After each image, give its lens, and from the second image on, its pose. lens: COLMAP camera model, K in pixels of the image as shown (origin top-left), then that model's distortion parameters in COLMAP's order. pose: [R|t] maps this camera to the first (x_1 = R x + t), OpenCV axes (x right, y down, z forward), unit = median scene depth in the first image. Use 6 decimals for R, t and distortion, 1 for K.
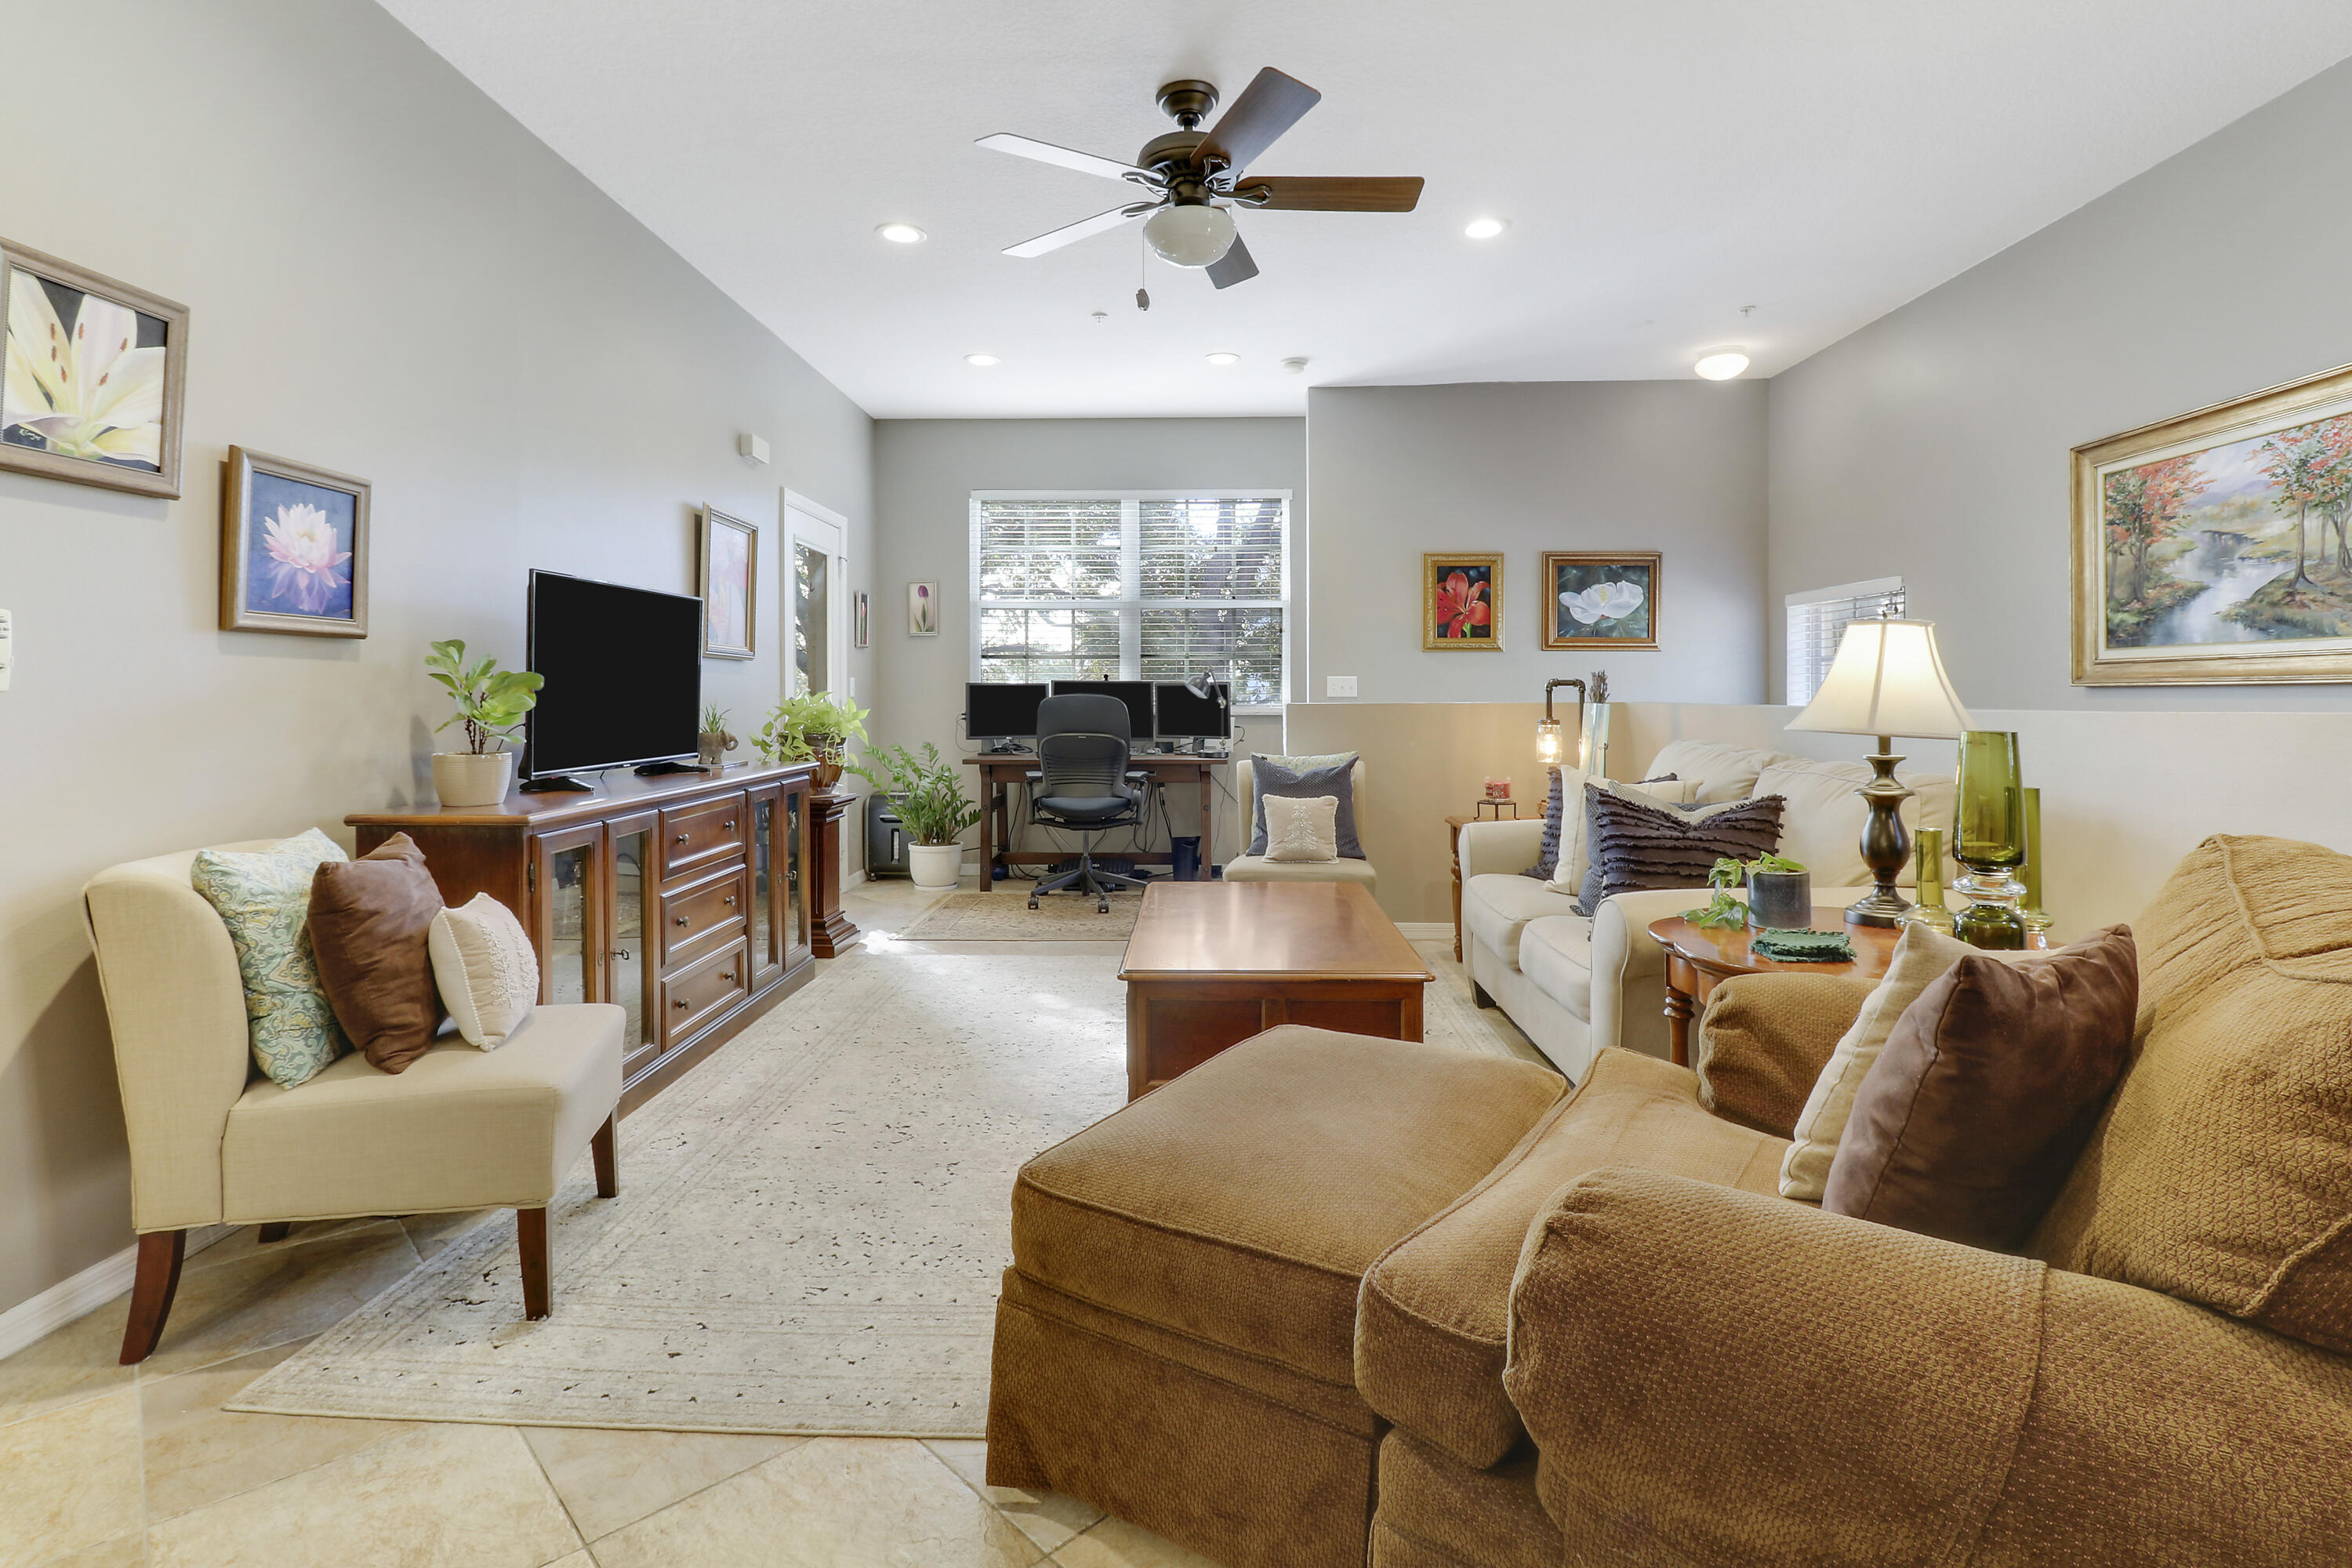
lens RADIAL K [[1127.1, 0, 1158.4], [0, 1127.1, 688.0], [0, 0, 1]] dist [0.002118, -0.015308]
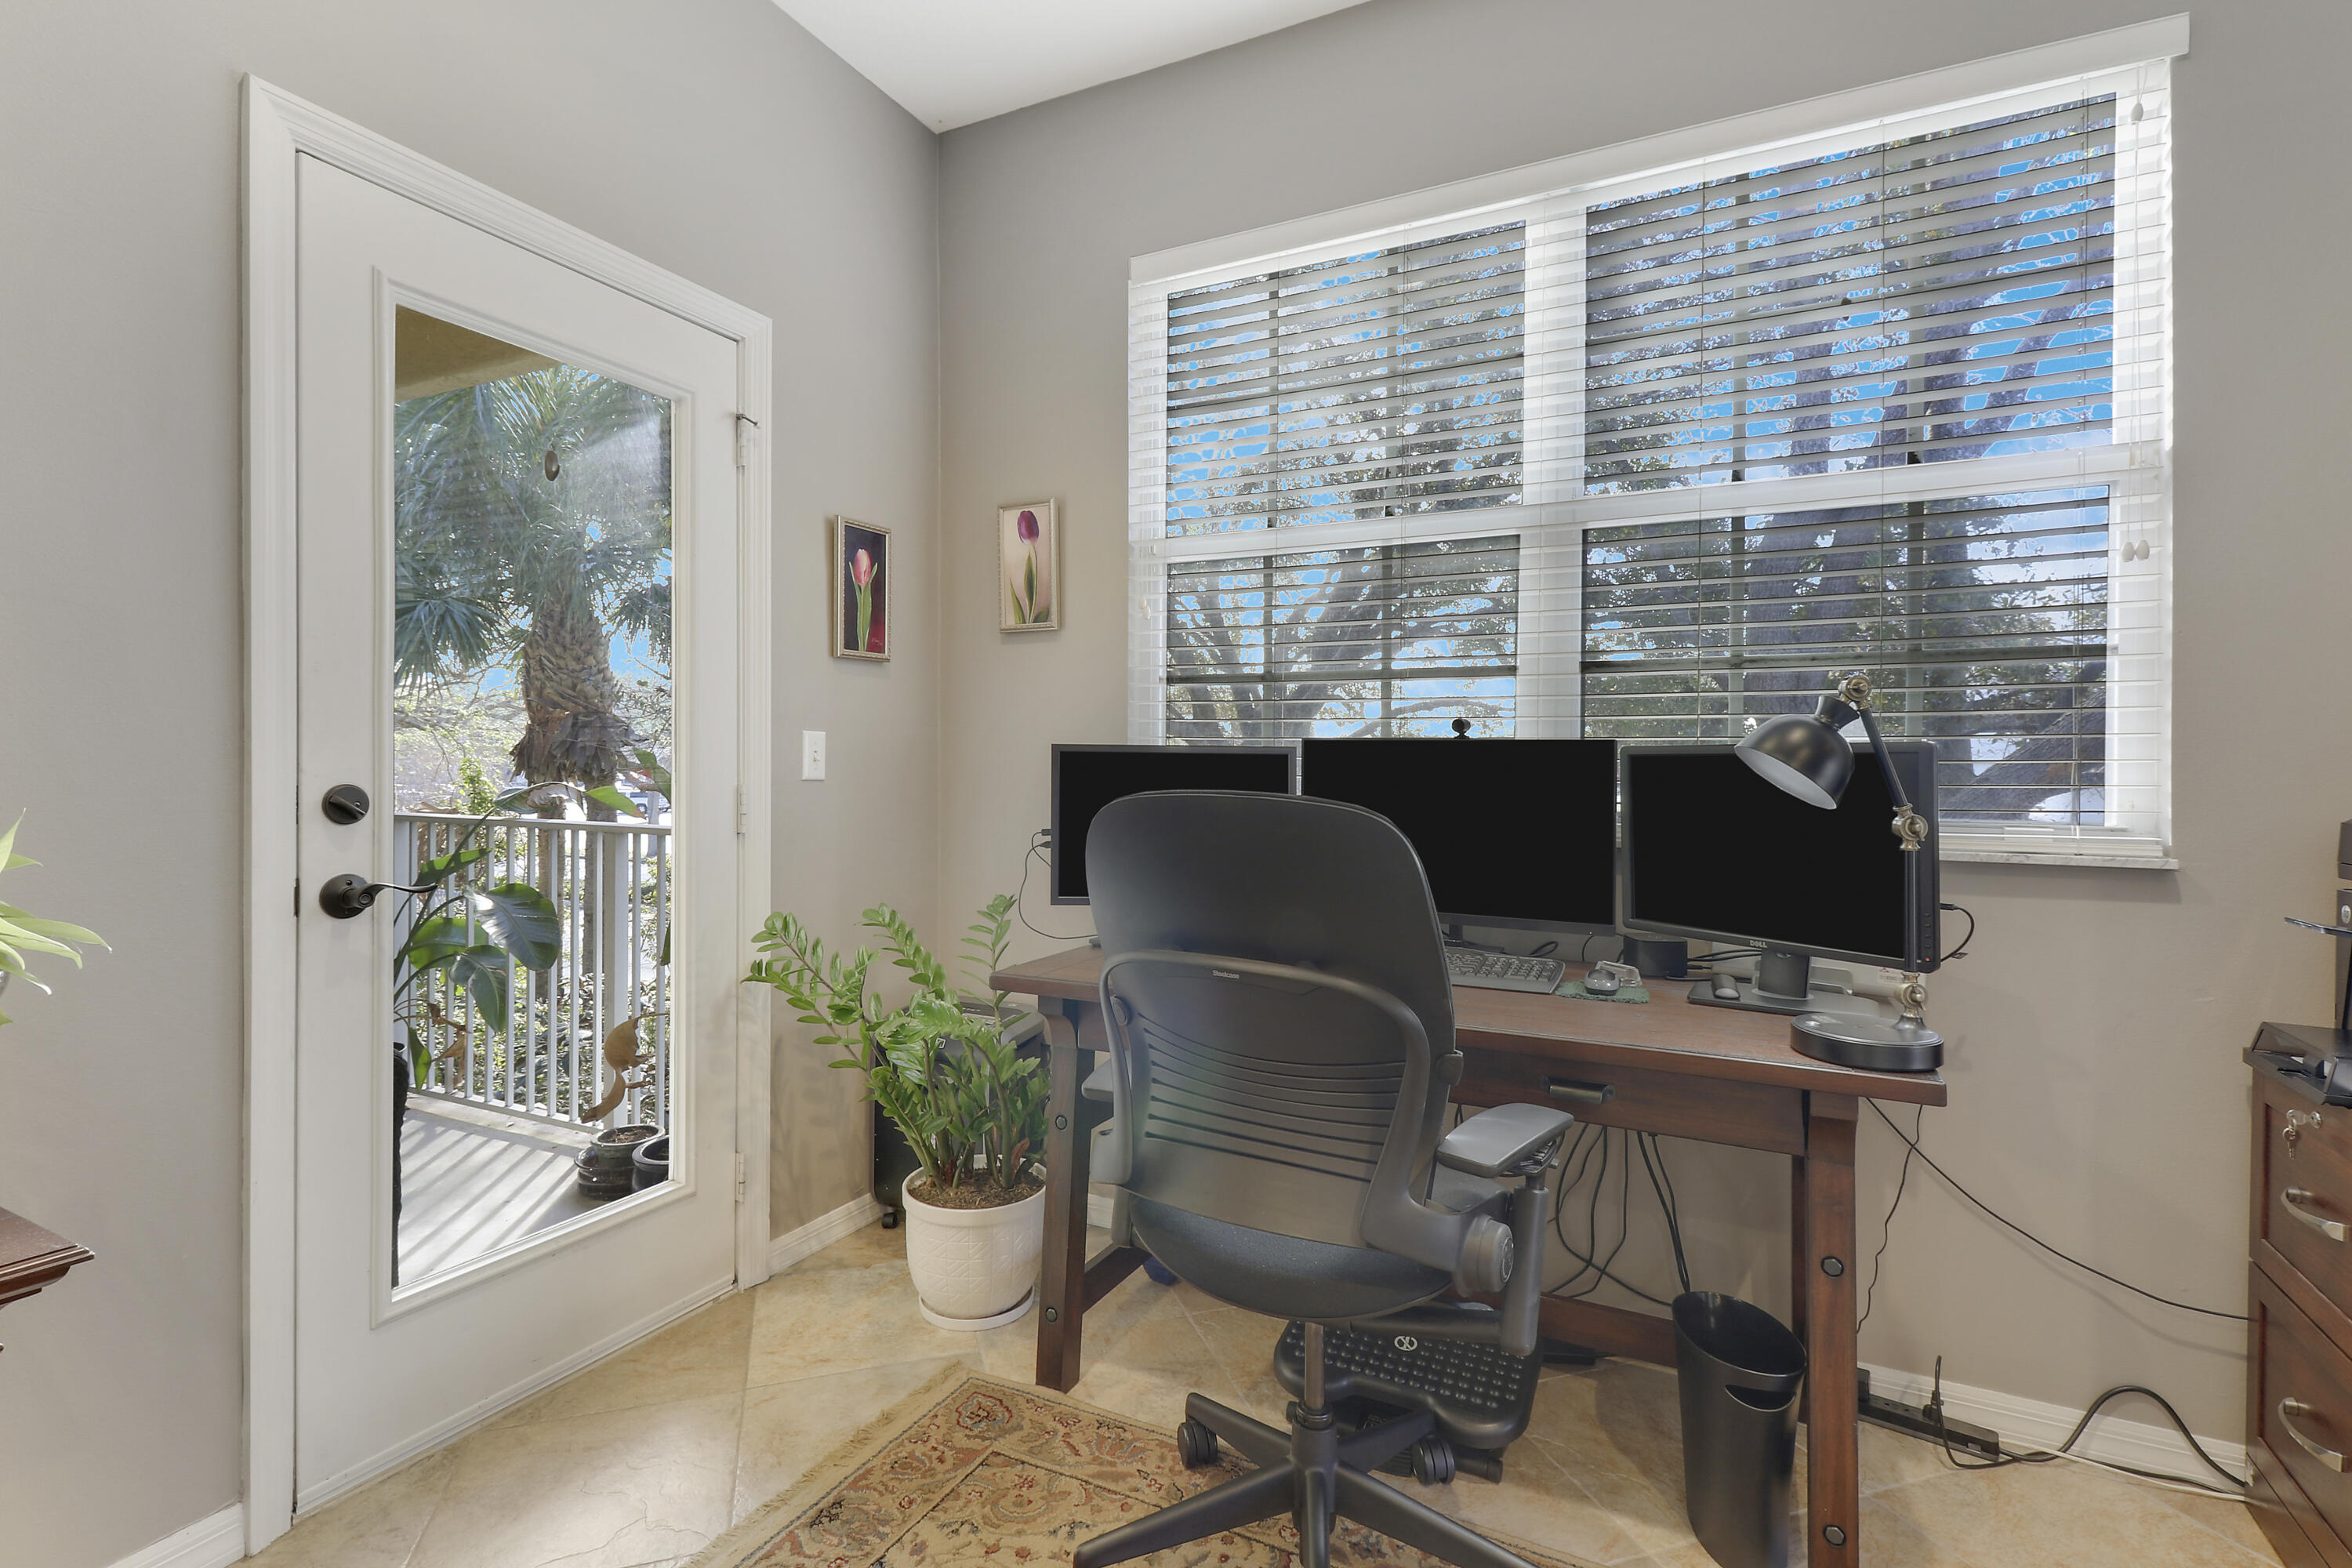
lens RADIAL K [[1100.5, 0, 1185.0], [0, 1100.5, 757.1], [0, 0, 1]] dist [0.000956, -0.000468]
pose [[0.908681, 0.005975, -0.417449, 0.015664], [-0.004407, 0.999979, 0.004720, -0.002991], [0.417468, -0.002449, 0.908688, 0.776250]]
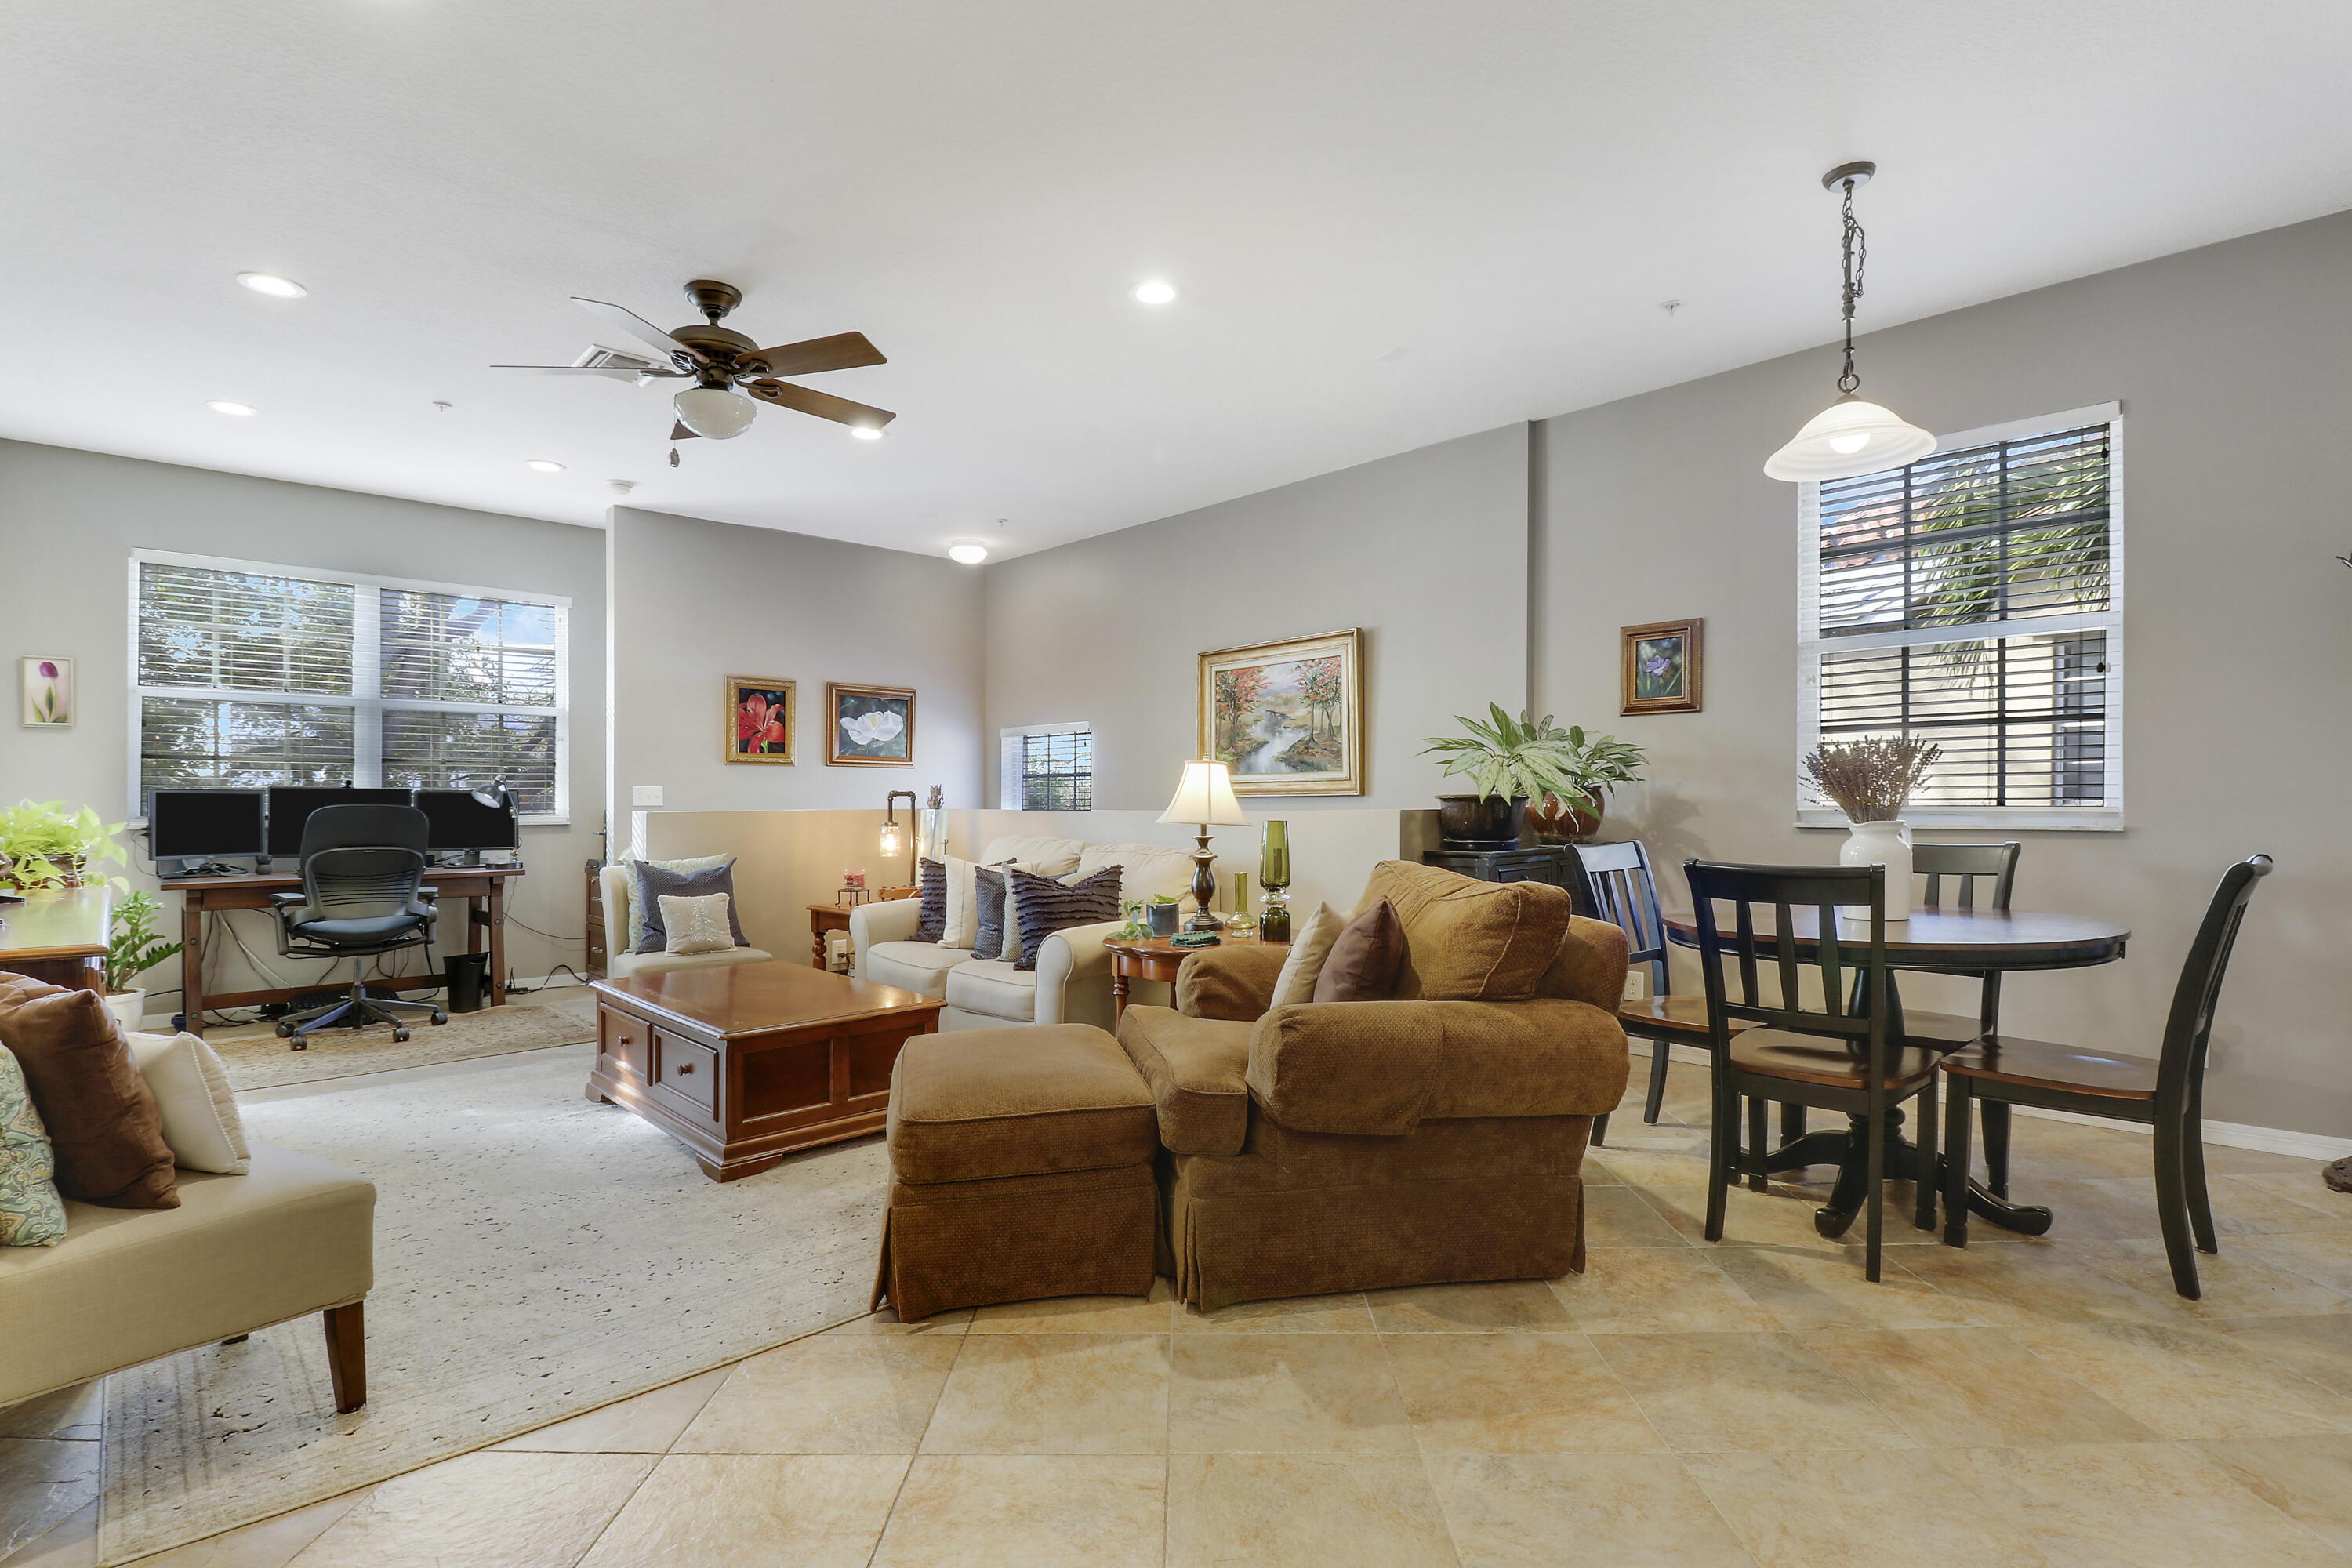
lens RADIAL K [[1101.7, 0, 1181.3], [0, 1101.7, 790.6], [0, 0, 1]] dist [-0.018250, -0.000357]
pose [[0.699655, 0.005884, 0.714456, -0.229079], [-0.001806, 0.999977, -0.006467, -0.000366], [-0.714478, 0.003235, 0.699650, -0.074326]]
